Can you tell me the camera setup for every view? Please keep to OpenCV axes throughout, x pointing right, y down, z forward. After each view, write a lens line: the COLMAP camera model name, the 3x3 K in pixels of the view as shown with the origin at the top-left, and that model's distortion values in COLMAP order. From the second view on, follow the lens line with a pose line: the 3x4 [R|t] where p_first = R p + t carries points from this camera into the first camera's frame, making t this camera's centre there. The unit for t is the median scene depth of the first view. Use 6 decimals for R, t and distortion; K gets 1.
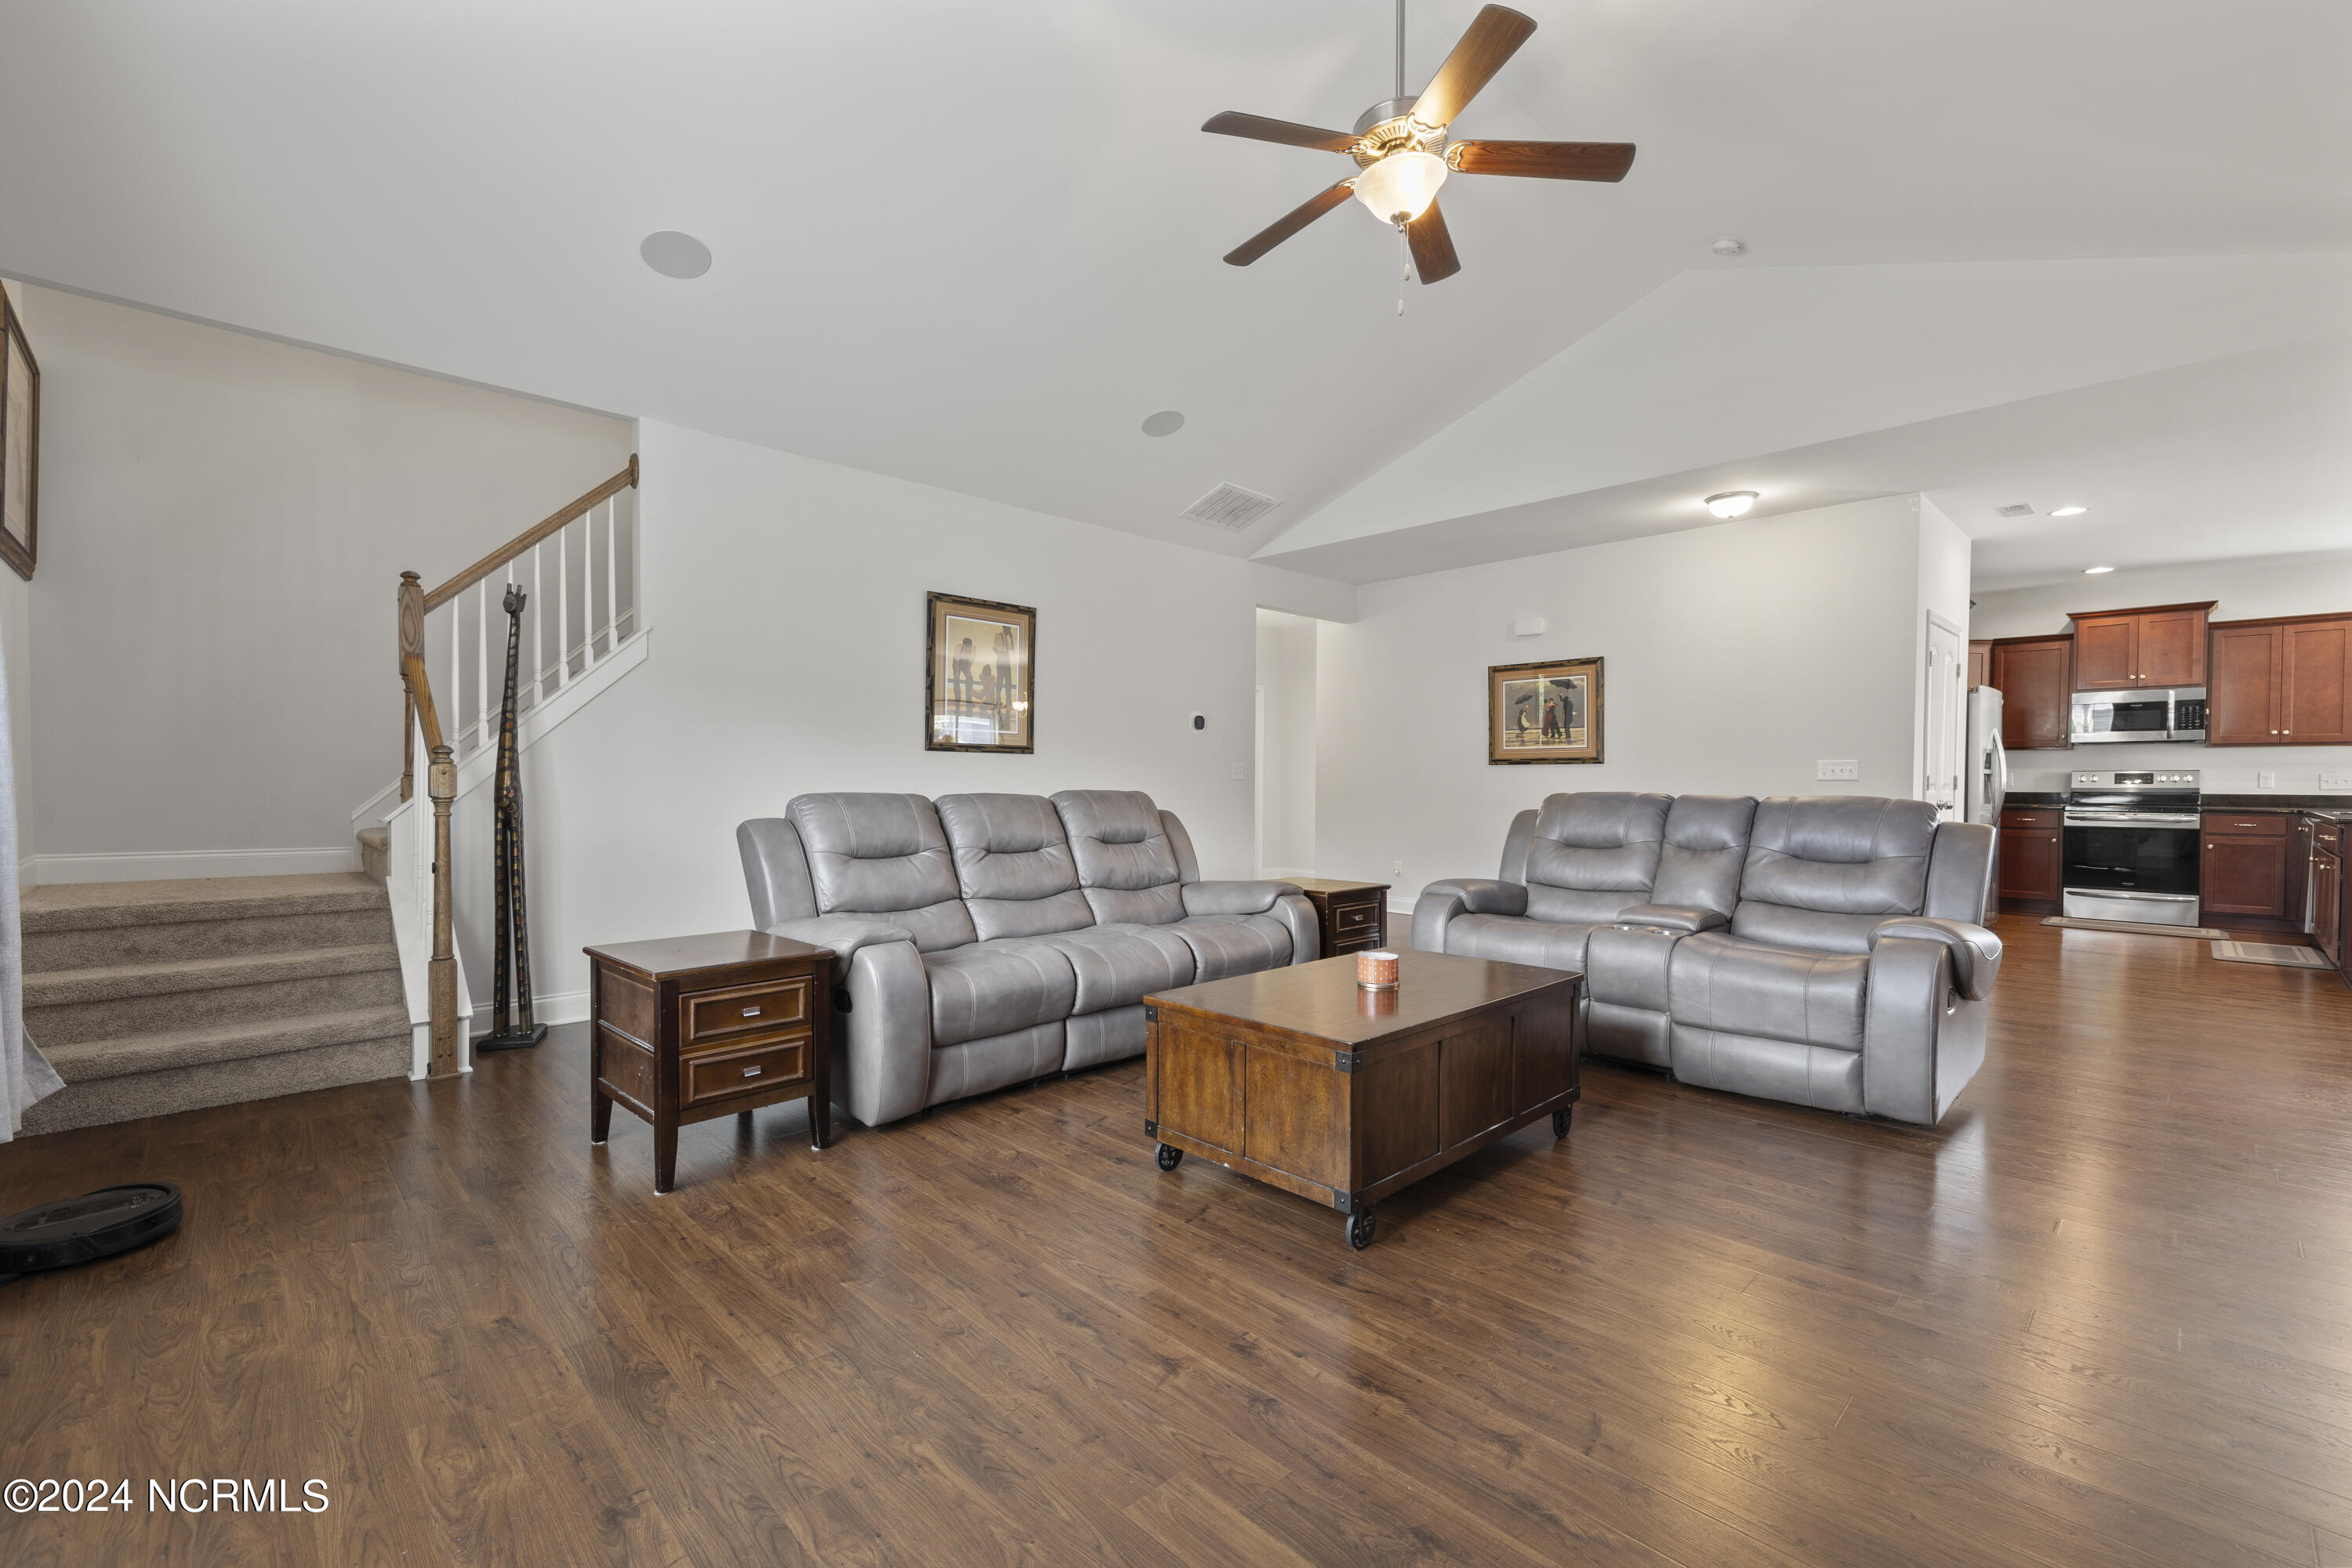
lens RADIAL K [[1001.9, 0, 1172.2], [0, 1001.9, 782.5], [0, 0, 1]] dist [0.003687, 0.000097]
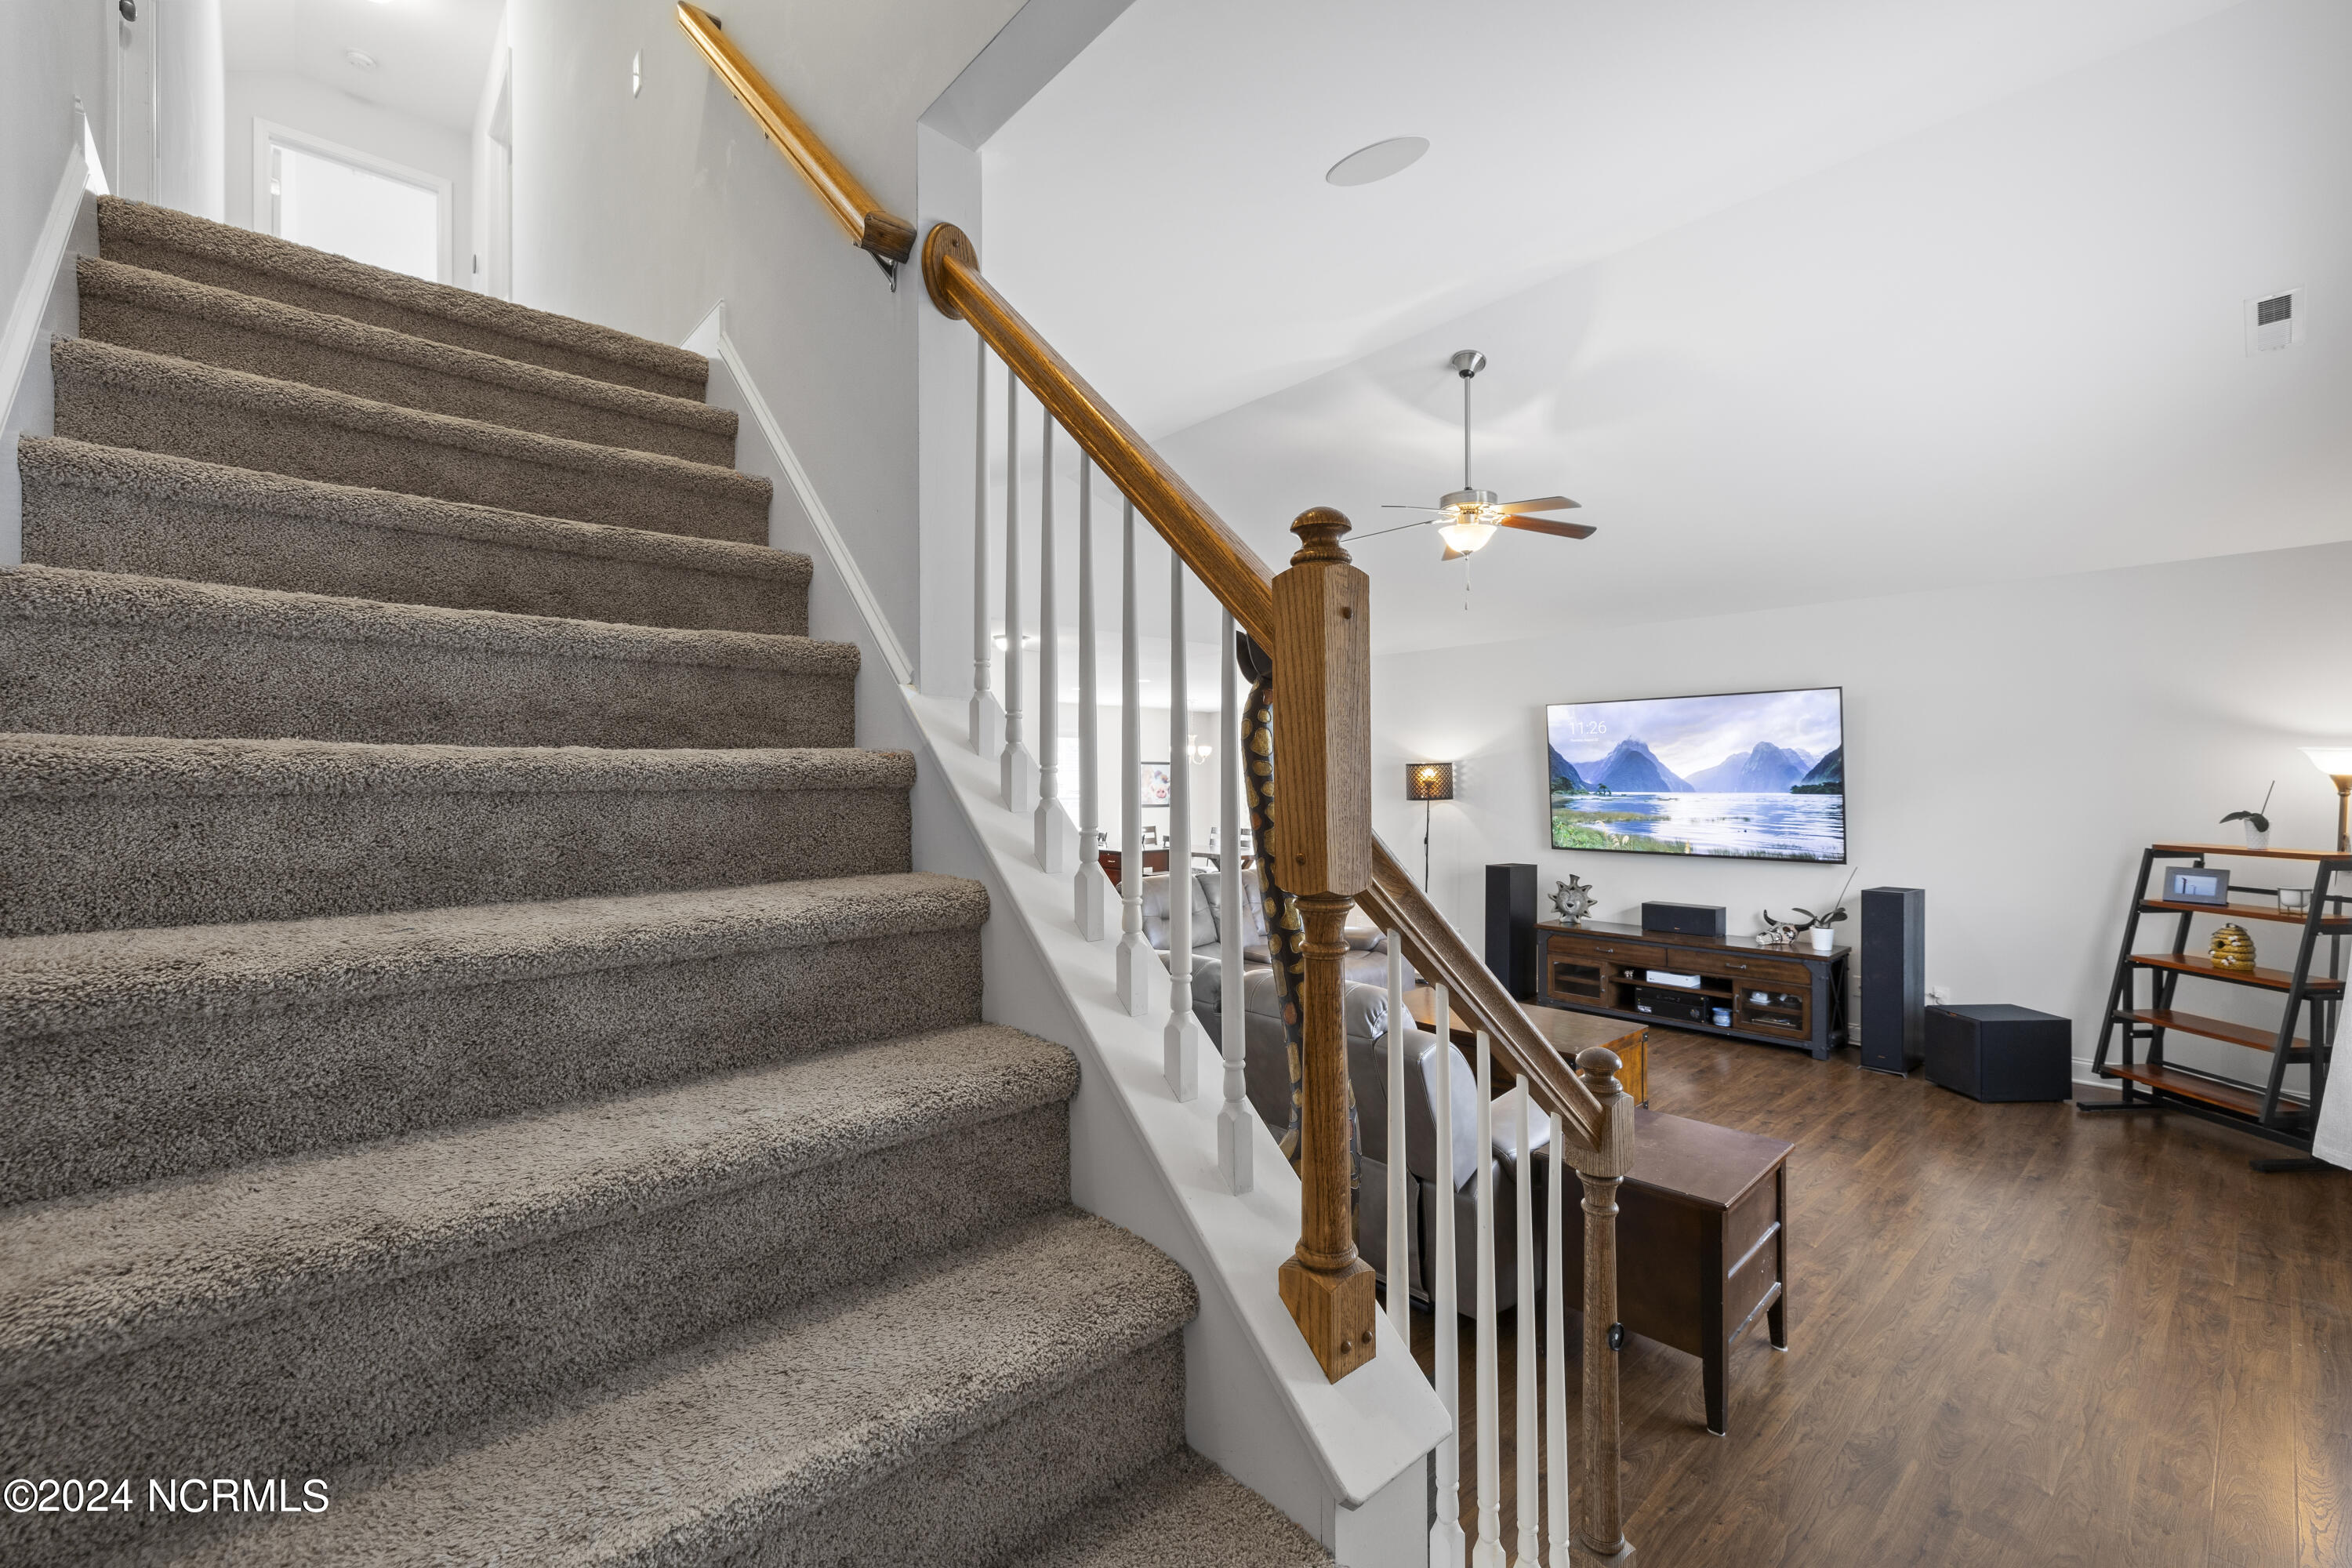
lens RADIAL K [[1001.9, 0, 1172.9], [0, 1001.9, 782.1], [0, 0, 1]] dist [0.003687, 0.000097]
pose [[0.036985, -0.004294, 0.999307, -2.667973], [0.019891, 0.999796, 0.003560, -0.375015], [-0.999118, 0.019745, 0.037063, 2.634532]]
